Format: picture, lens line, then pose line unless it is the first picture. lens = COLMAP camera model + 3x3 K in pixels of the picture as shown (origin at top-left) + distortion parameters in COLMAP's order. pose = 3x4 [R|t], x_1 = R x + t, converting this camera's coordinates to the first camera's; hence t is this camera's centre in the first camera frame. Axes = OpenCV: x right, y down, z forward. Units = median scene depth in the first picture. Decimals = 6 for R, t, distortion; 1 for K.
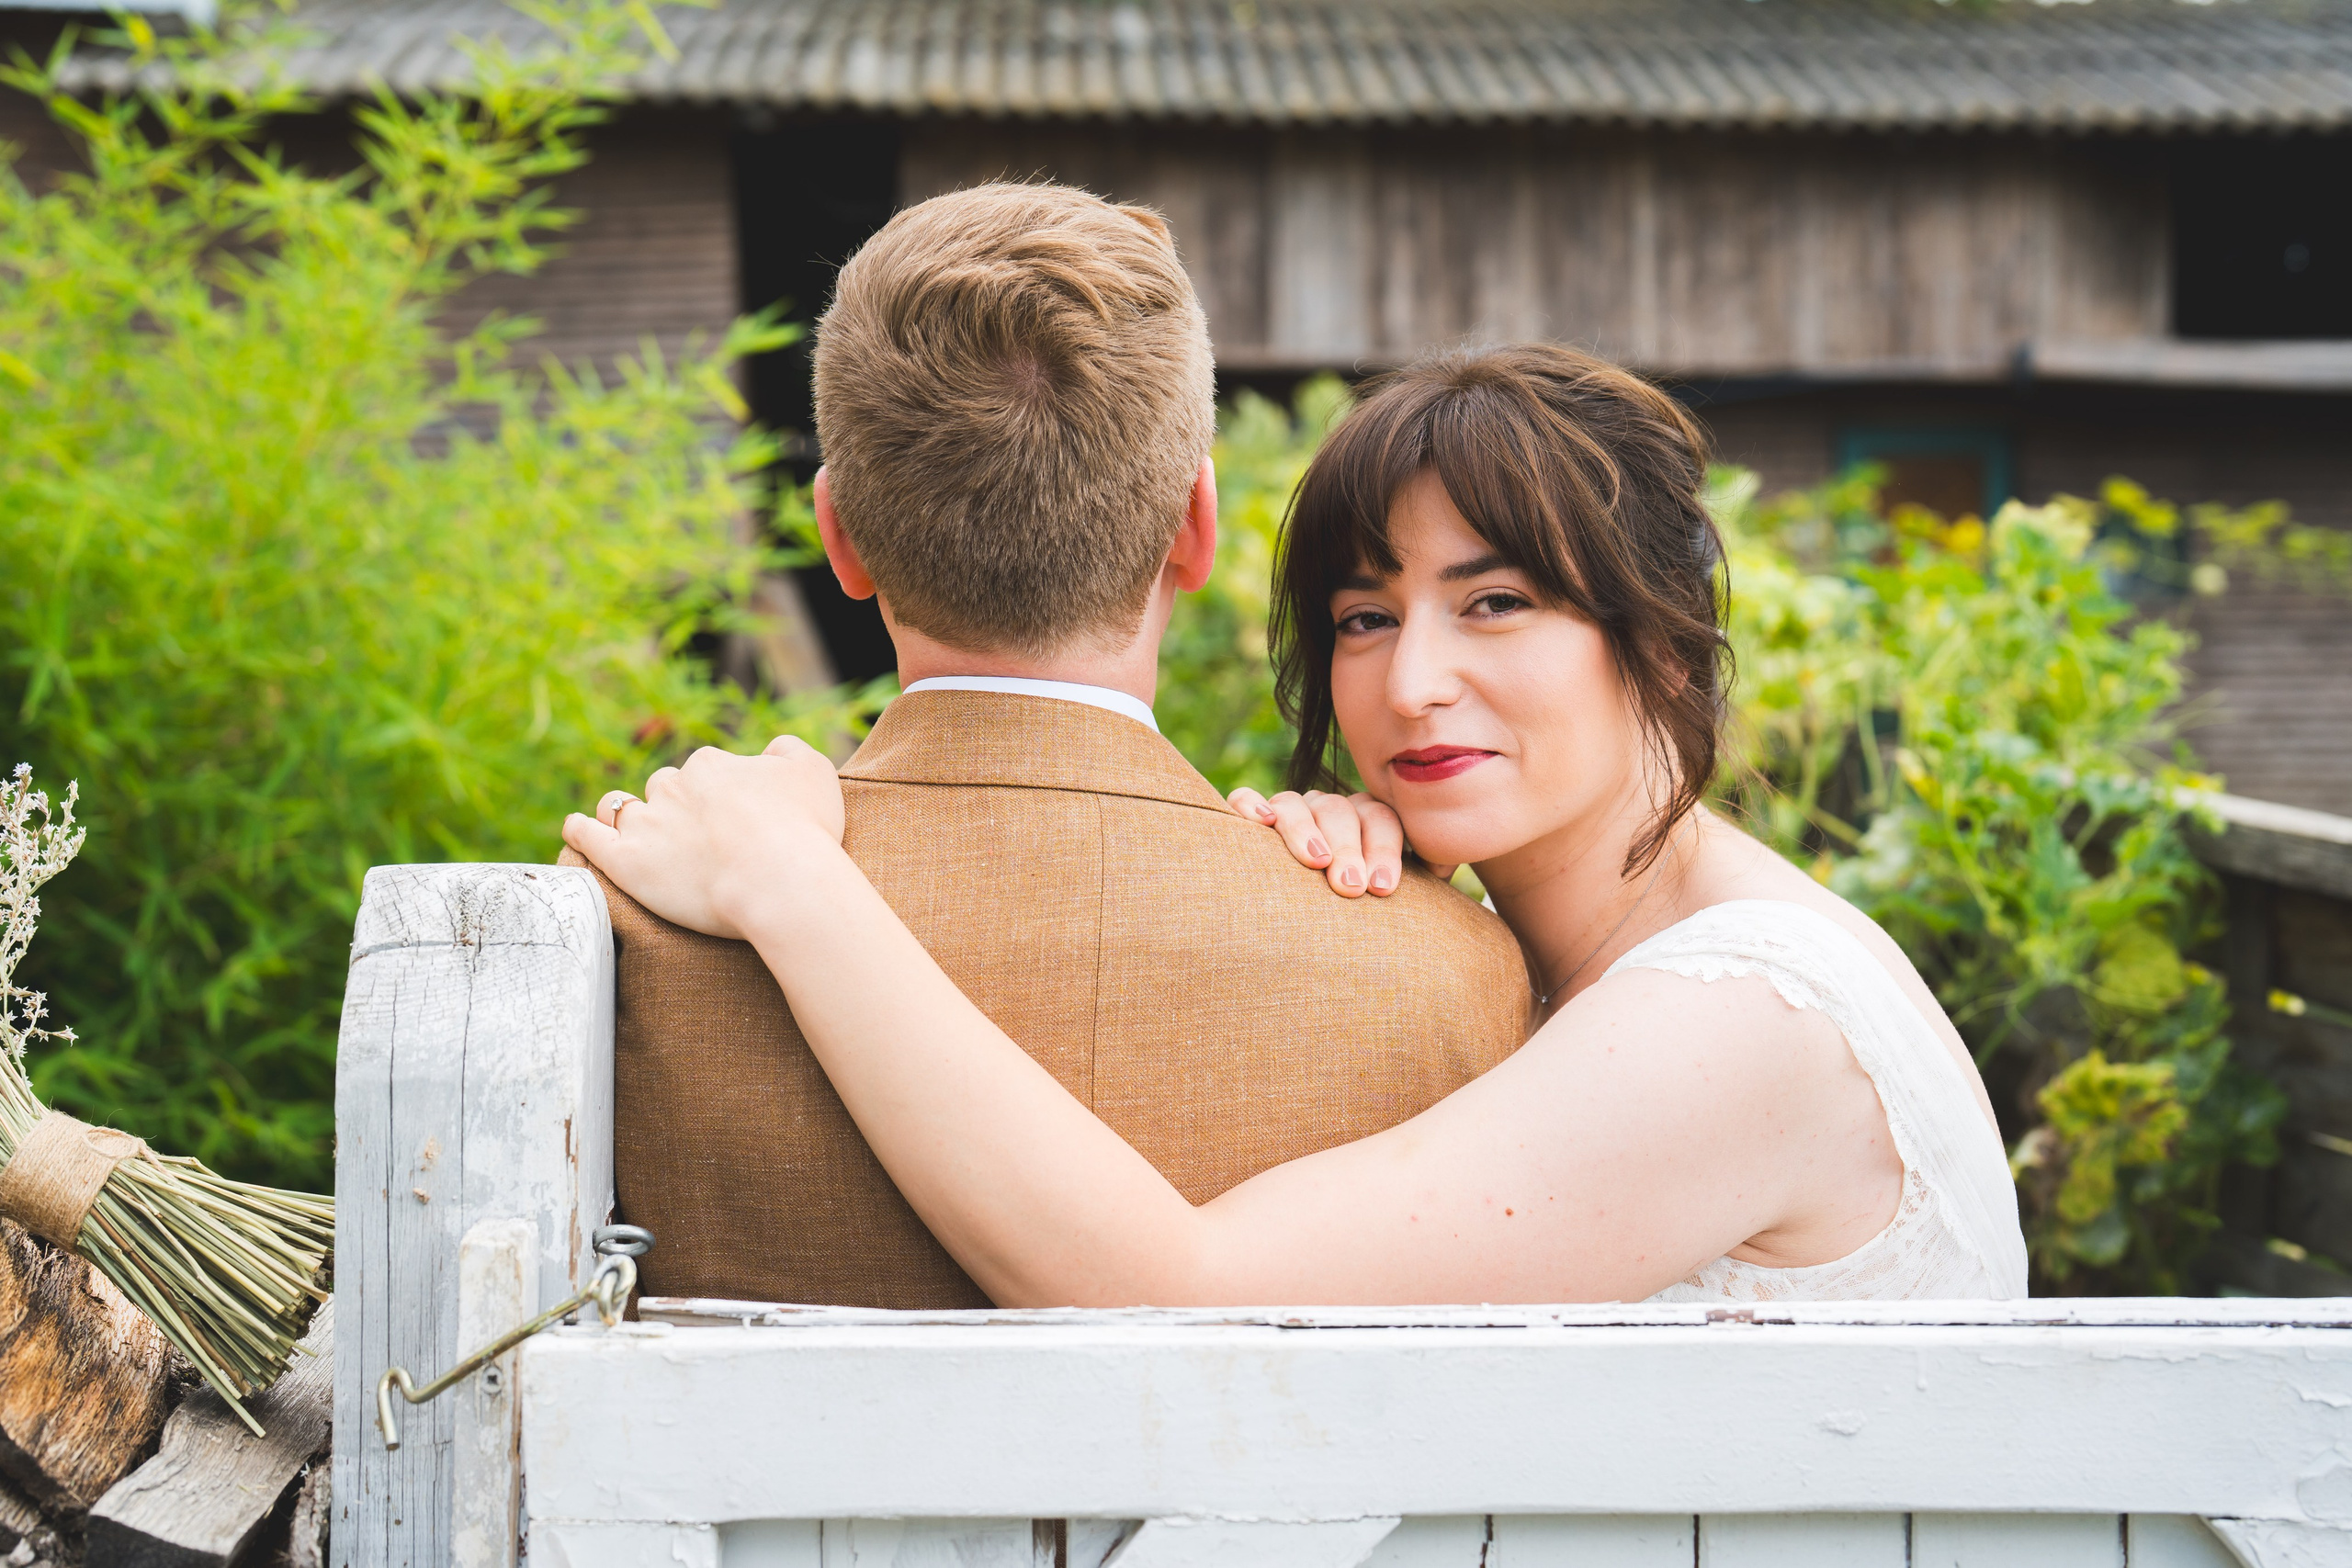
lens RADIAL K [[3429.4, 0, 1176.0], [0, 3429.4, 784.0], [0, 0, 1]] dist [-0.133241, 1.077087]
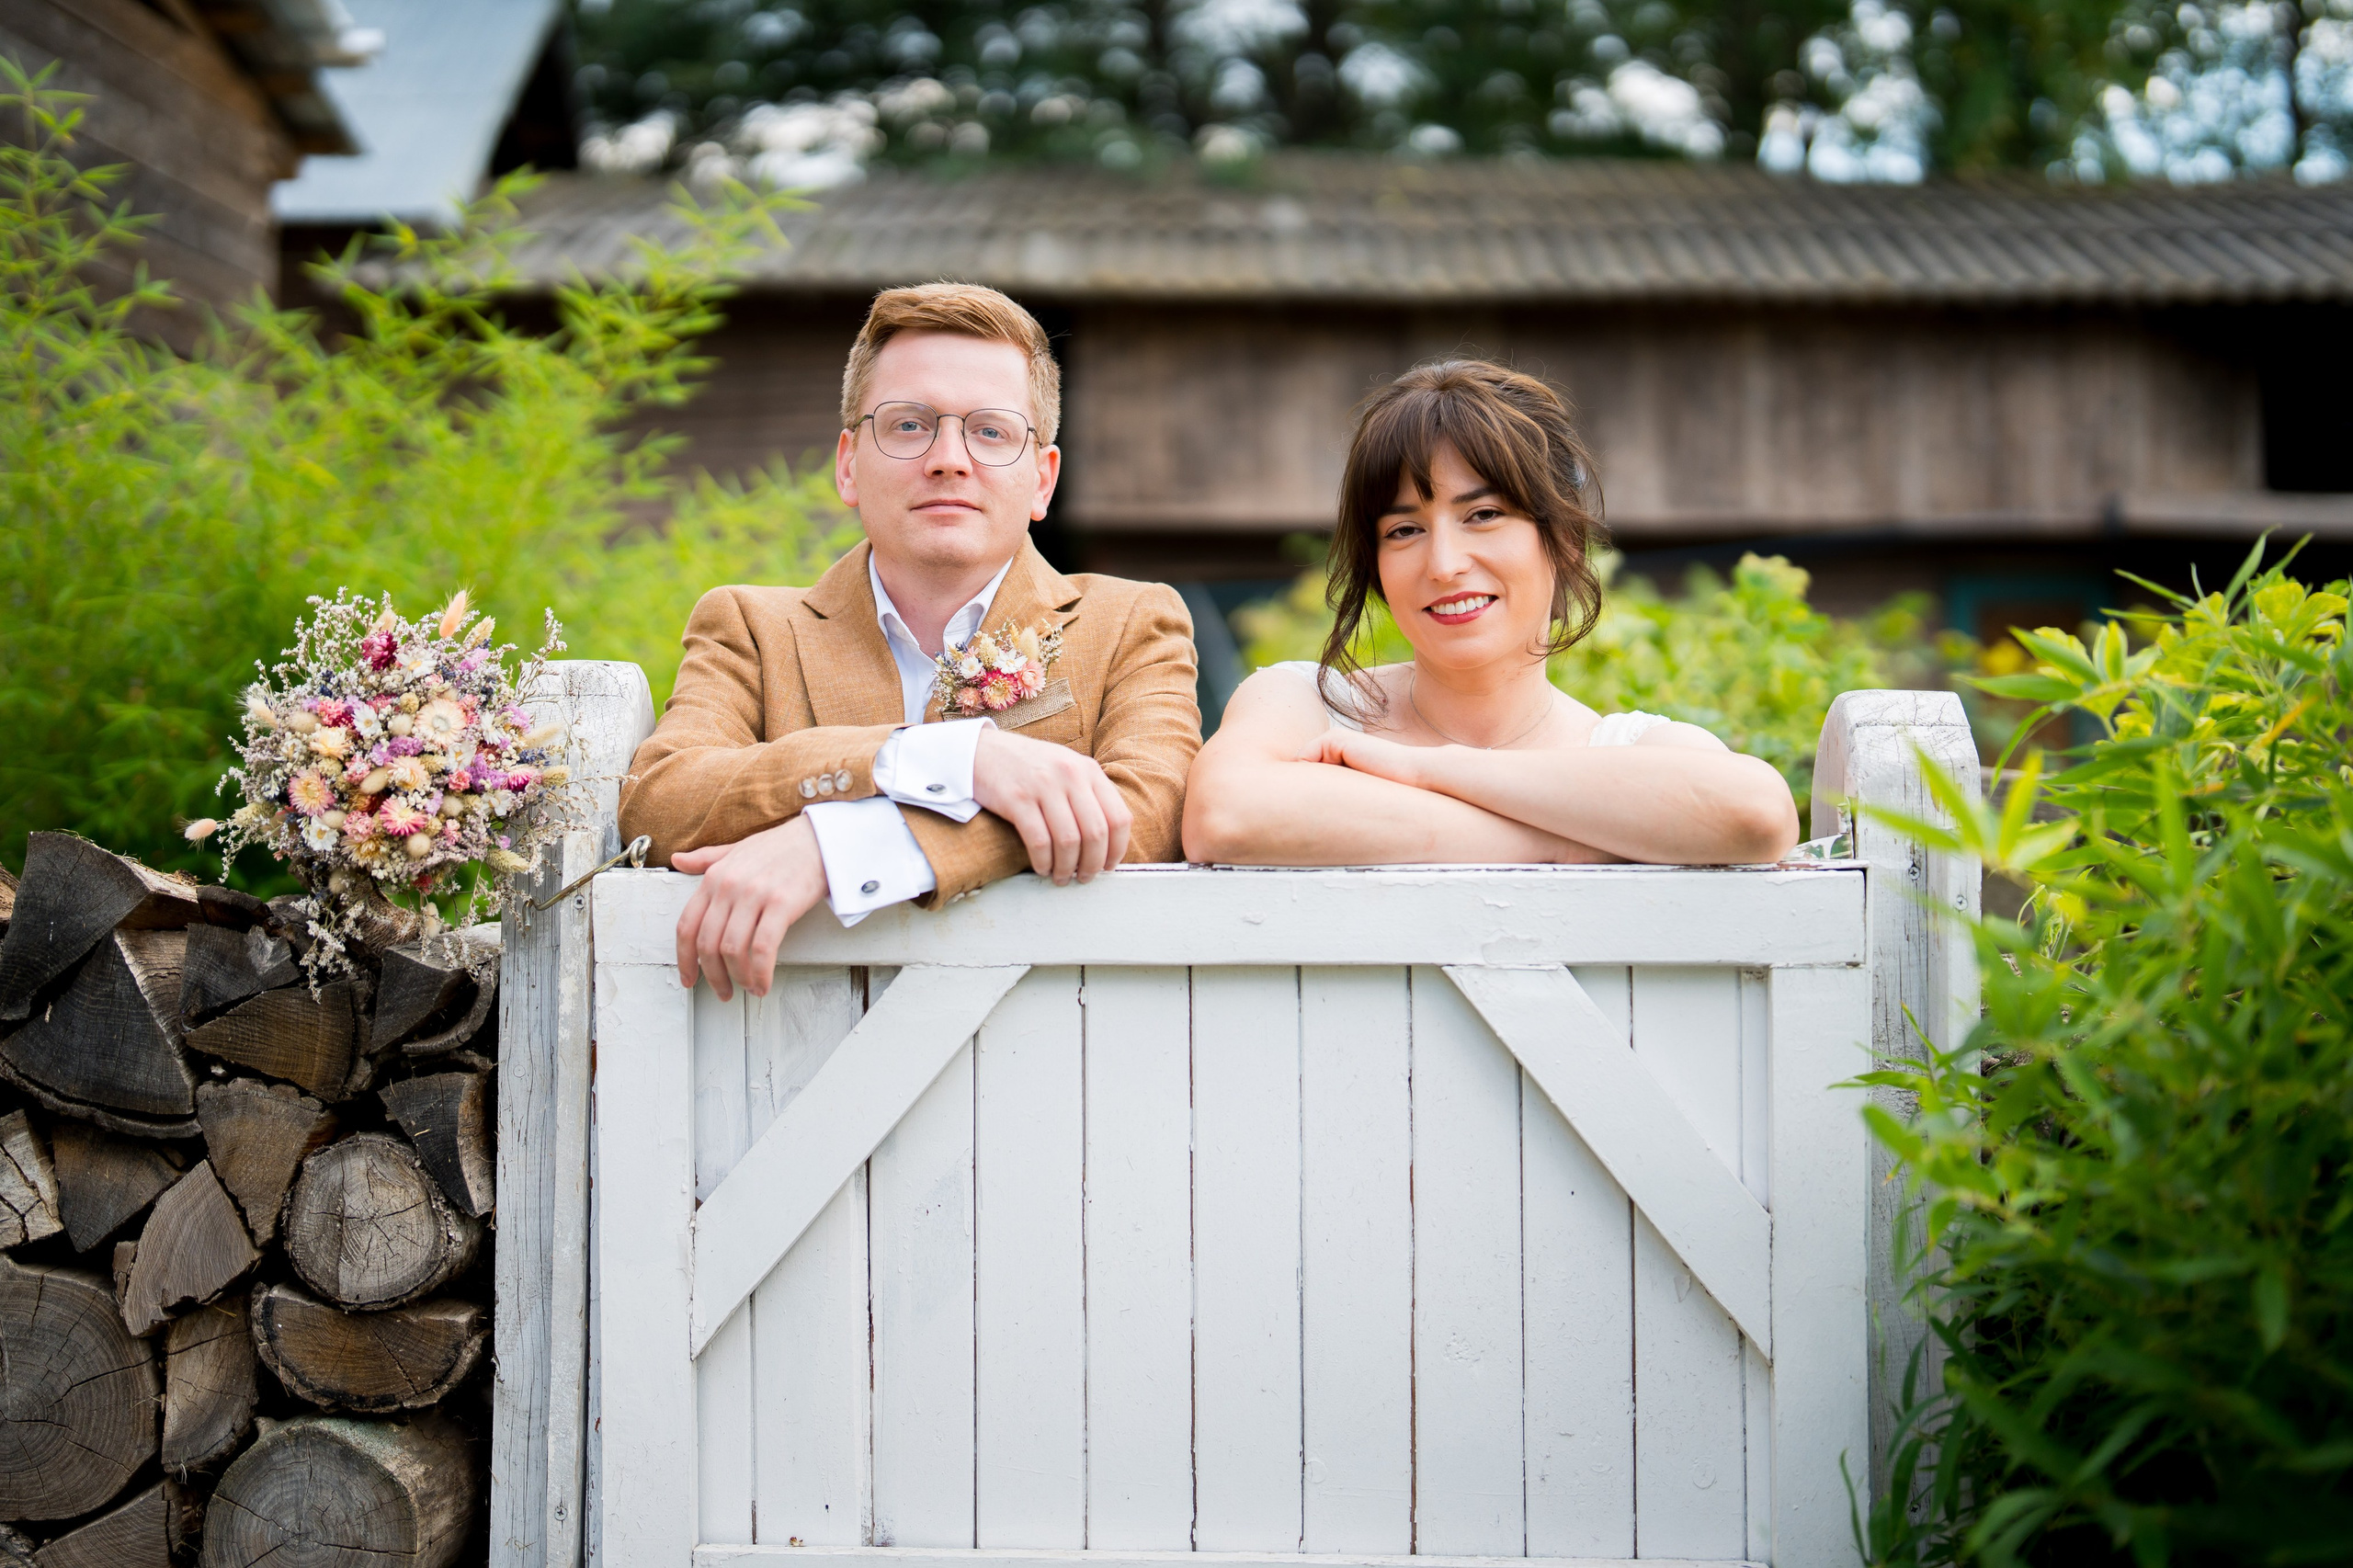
lens RADIAL K [[3493.8, 0, 1176.5], [0, 3493.8, 784.0], [0, 0, 1]] dist [-0.134131, 1.087209]
pose [[0.997604, -0.003348, -0.069108, 0.134612], [-0.000562, 0.998404, -0.056469, 0.103933], [0.069186, 0.056372, 0.996010, -0.467900]]
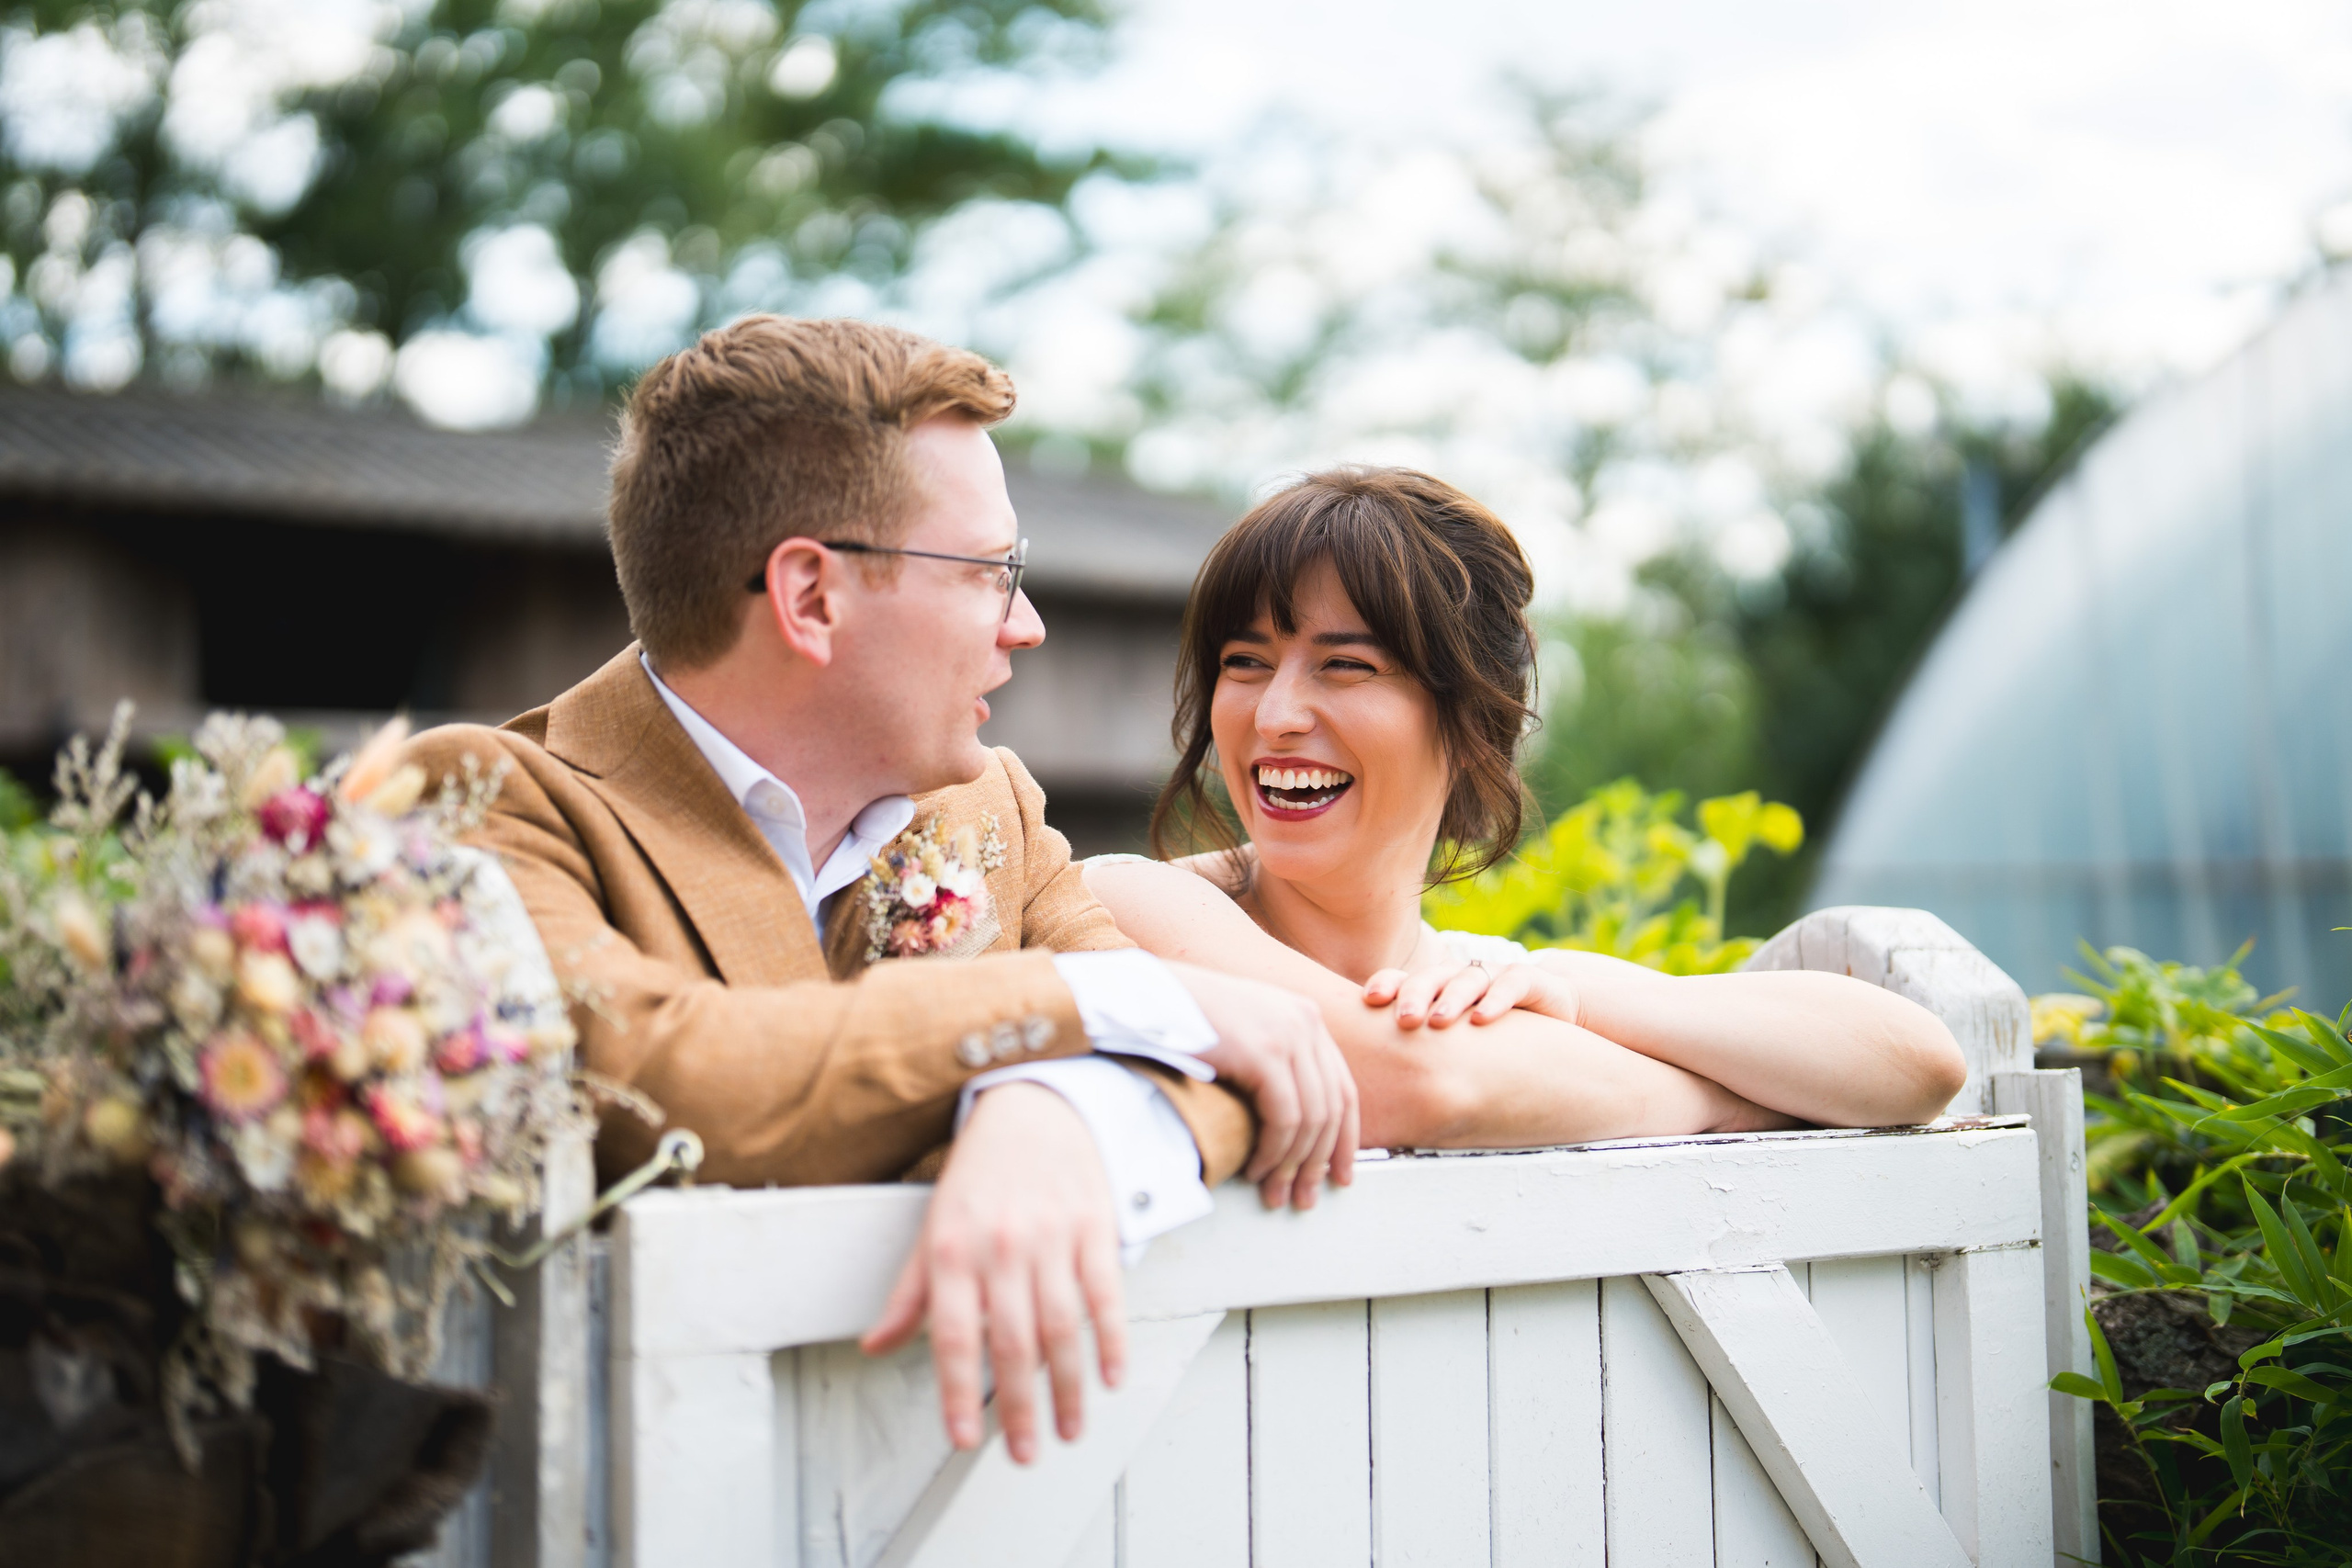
lens RADIAL K [[3492.0, 0, 1176.0], [0, 3492.0, 784.0], [0, 0, 1]] dist [-0.134131, 1.087209]
pose [[0.820073, 0.021428, 0.571857, -0.338374], [0.049664, 0.992863, -0.108424, 0.073073], [-0.570099, 0.117317, 0.813156, -0.052873]]
